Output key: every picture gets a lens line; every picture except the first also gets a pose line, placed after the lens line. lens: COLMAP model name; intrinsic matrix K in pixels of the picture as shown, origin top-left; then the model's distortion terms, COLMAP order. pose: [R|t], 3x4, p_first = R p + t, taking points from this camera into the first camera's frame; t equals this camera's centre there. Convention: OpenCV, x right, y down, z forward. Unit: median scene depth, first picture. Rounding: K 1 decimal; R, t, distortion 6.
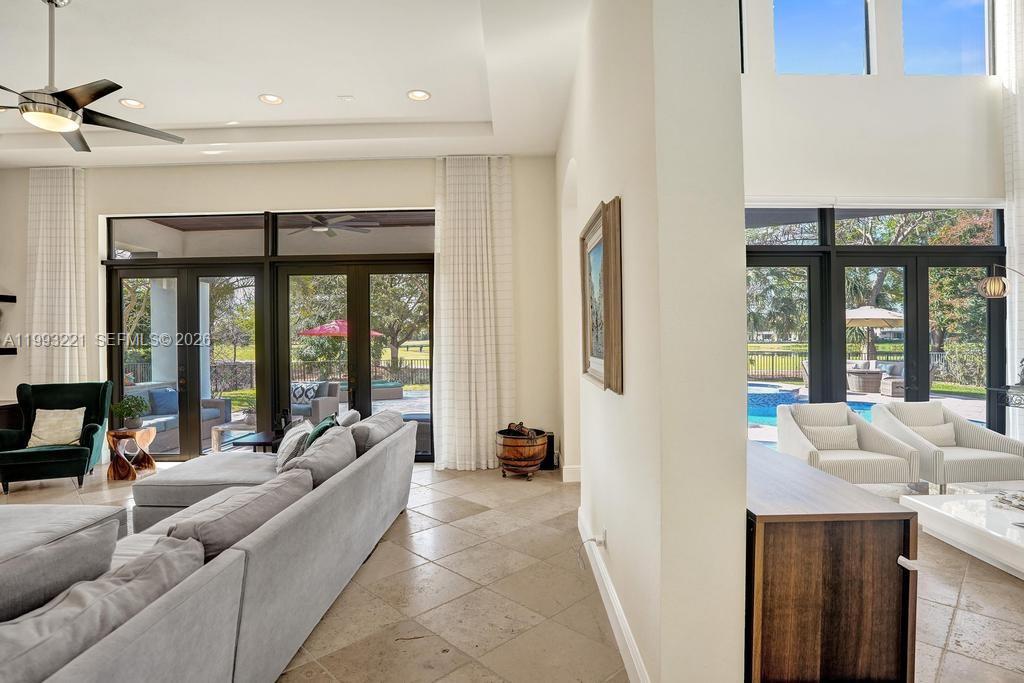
lens RADIAL K [[534.5, 0, 512.0], [0, 534.5, 341.5], [0, 0, 1]] dist [-0.066746, 0.024814]
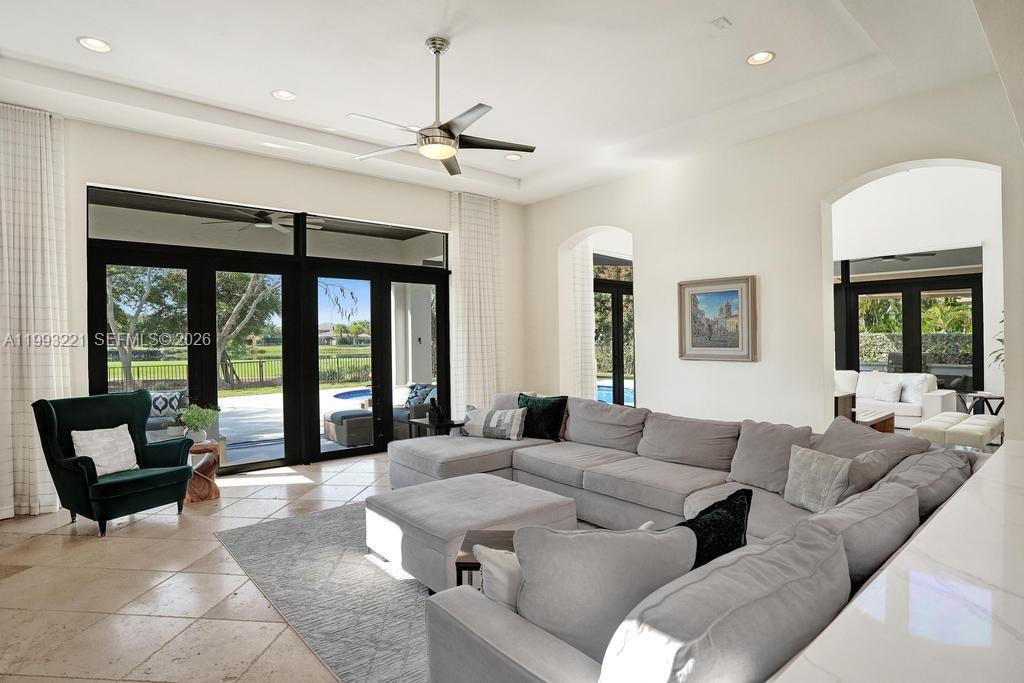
lens RADIAL K [[519.4, 0, 502.2], [0, 519.4, 340.1], [0, 0, 1]] dist [-0.030312, 0.001275]
pose [[0.758034, -0.001251, 0.652213, -0.861401], [0.007184, 0.999954, -0.006431, 0.005425], [-0.652175, 0.009560, 0.758008, 0.015661]]
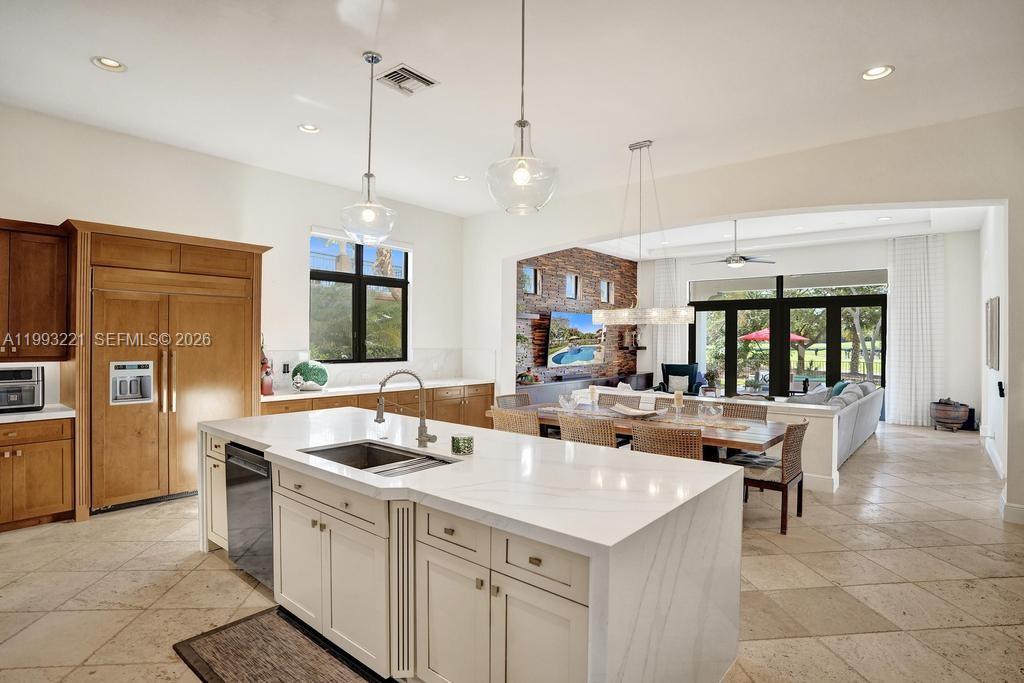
lens RADIAL K [[534.5, 0, 512.0], [0, 534.5, 341.5], [0, 0, 1]] dist [-0.066746, 0.024814]
pose [[0.774246, 0.015423, -0.632697, -0.022275], [-0.017235, 0.999846, 0.003282, -0.006308], [0.632650, 0.008364, 0.774393, -1.053997]]
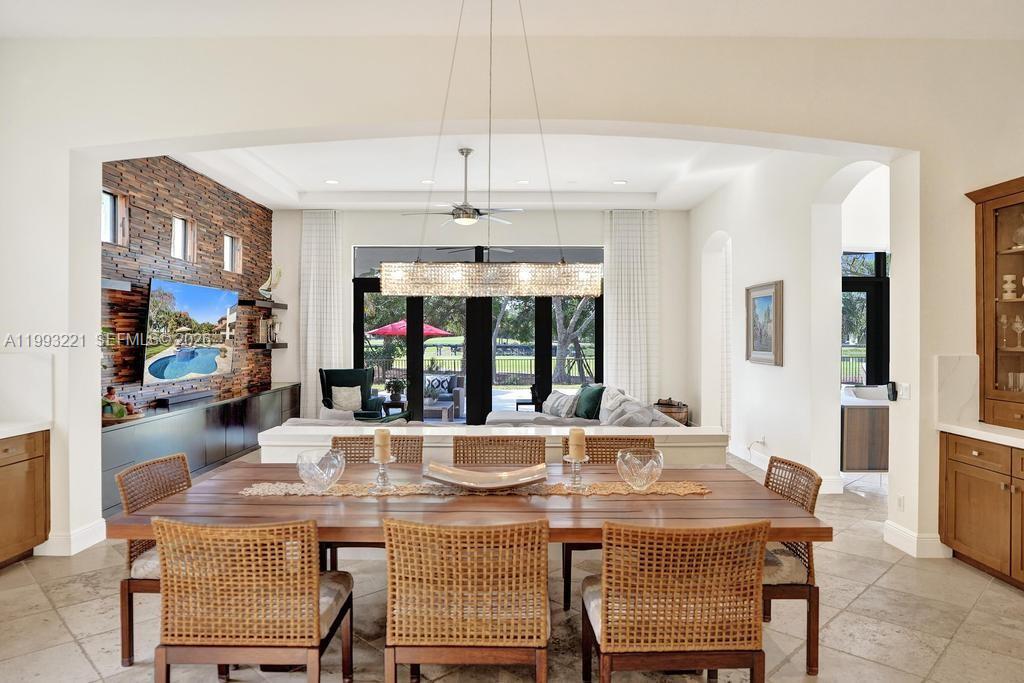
lens RADIAL K [[658.8, 0, 513.4], [0, 658.8, 341.8], [0, 0, 1]] dist [-0.040035, 0.002551]
pose [[0.999836, 0.010540, 0.014724, -0.416447], [-0.010551, 0.999944, 0.000708, 0.001173], [-0.014715, -0.000864, 0.999891, -0.752990]]
